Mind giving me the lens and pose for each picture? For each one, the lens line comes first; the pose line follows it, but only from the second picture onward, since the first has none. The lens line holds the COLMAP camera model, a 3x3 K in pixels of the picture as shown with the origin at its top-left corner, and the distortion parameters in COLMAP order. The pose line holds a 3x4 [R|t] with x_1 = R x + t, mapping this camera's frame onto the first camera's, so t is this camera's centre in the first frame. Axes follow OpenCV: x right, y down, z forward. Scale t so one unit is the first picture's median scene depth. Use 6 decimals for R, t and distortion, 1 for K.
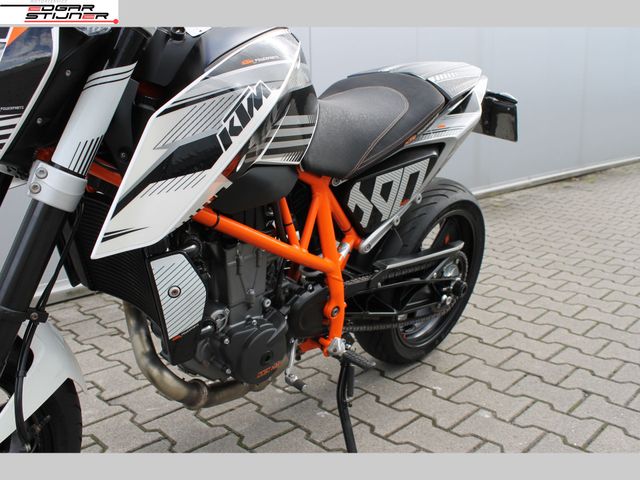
lens RADIAL K [[610.8, 0, 323.4], [0, 610.8, 241.0], [0, 0, 1]] dist [-0.093718, 0.000000]
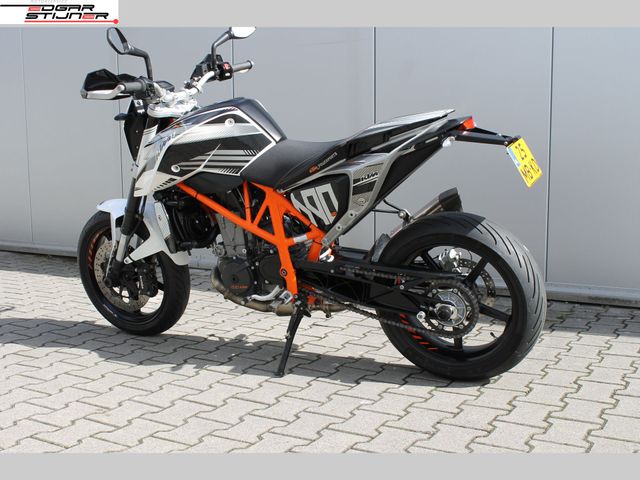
lens RADIAL K [[773.9, 0, 319.0], [0, 773.9, 242.8], [0, 0, 1]] dist [-0.112187, 0.000000]
pose [[0.253037, 0.142517, -0.956902, 2.299416], [-0.217607, 0.972129, 0.087243, -0.182979], [0.942666, 0.186153, 0.276997, 0.598911]]
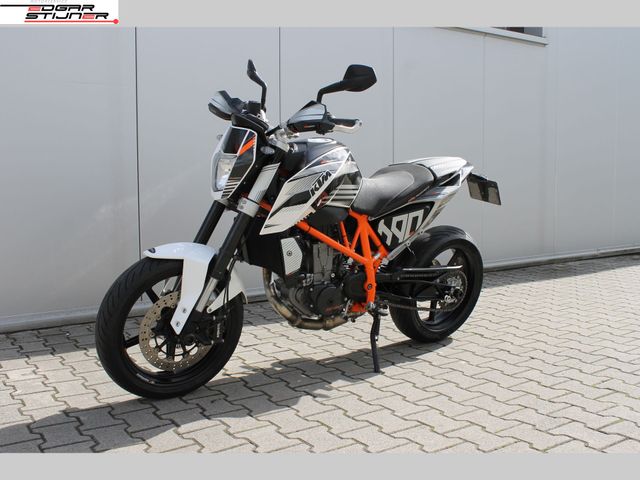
lens RADIAL K [[661.3, 0, 317.7], [0, 661.3, 237.0], [0, 0, 1]] dist [-0.110868, 0.000000]
pose [[0.980633, 0.028115, -0.193826, 0.300137], [-0.055203, 0.989196, -0.135805, 0.293958], [0.187914, 0.143874, 0.971591, -1.243839]]
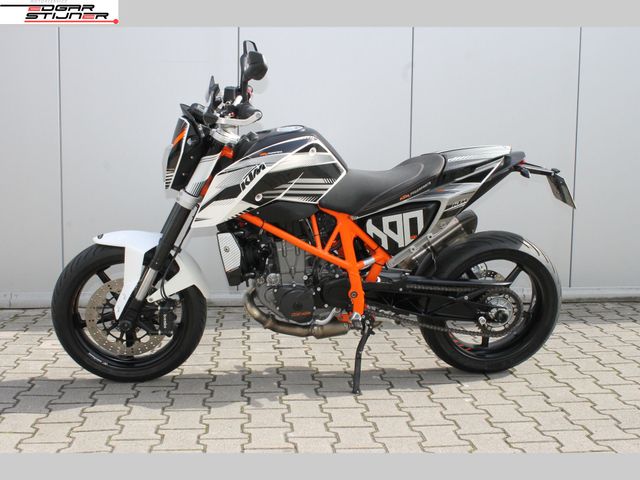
lens RADIAL K [[823.5, 0, 322.2], [0, 823.5, 239.4], [0, 0, 1]] dist [-0.075843, 0.000000]
pose [[0.764040, 0.093774, -0.638318, 1.615647], [-0.171115, 0.983401, -0.060348, 0.136900], [0.622064, 0.155334, 0.767403, -0.950513]]
